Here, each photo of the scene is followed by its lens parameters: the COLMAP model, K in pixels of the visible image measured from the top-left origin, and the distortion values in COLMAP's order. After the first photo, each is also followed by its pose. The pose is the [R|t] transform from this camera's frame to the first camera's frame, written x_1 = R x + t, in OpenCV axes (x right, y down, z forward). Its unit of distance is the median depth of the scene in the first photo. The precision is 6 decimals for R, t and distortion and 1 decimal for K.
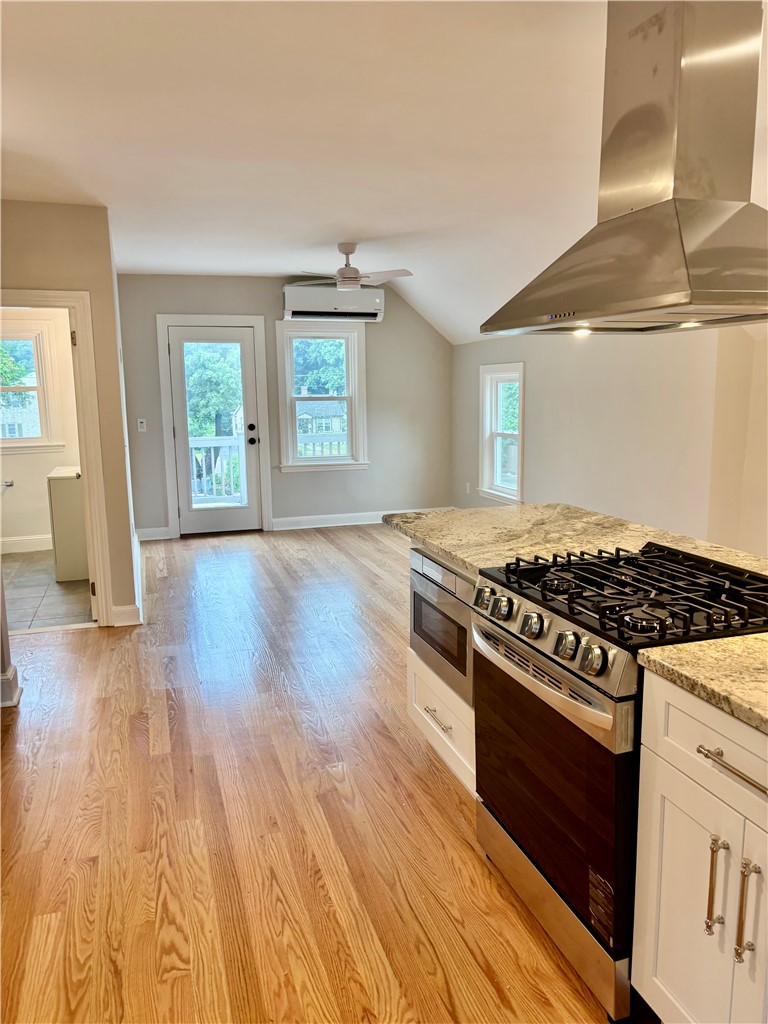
lens RADIAL K [[775.2, 0, 384.0], [0, 775.2, 512.0], [0, 0, 1]] dist [0.045792, -0.073216]
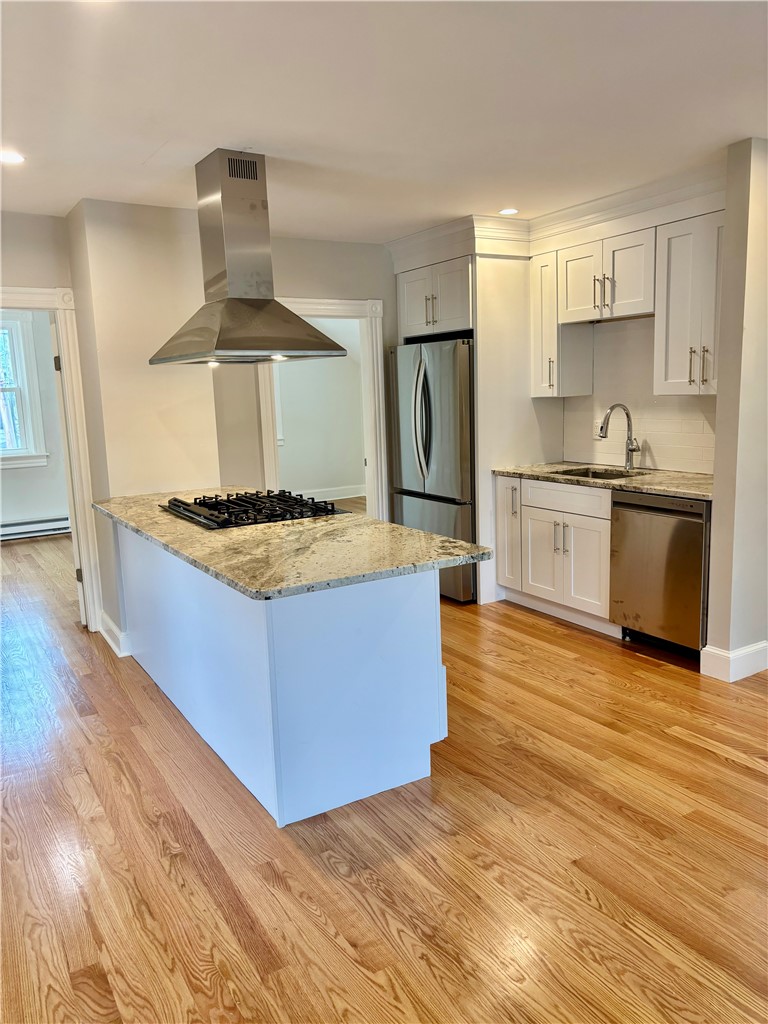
lens RADIAL K [[775.2, 0, 384.0], [0, 775.2, 512.0], [0, 0, 1]] dist [0.045792, -0.073216]
pose [[-0.970997, 0.085640, -0.223226, 0.125612], [0.010841, 0.948458, 0.316717, -0.128205], [0.238844, 0.305111, -0.921879, 0.758135]]
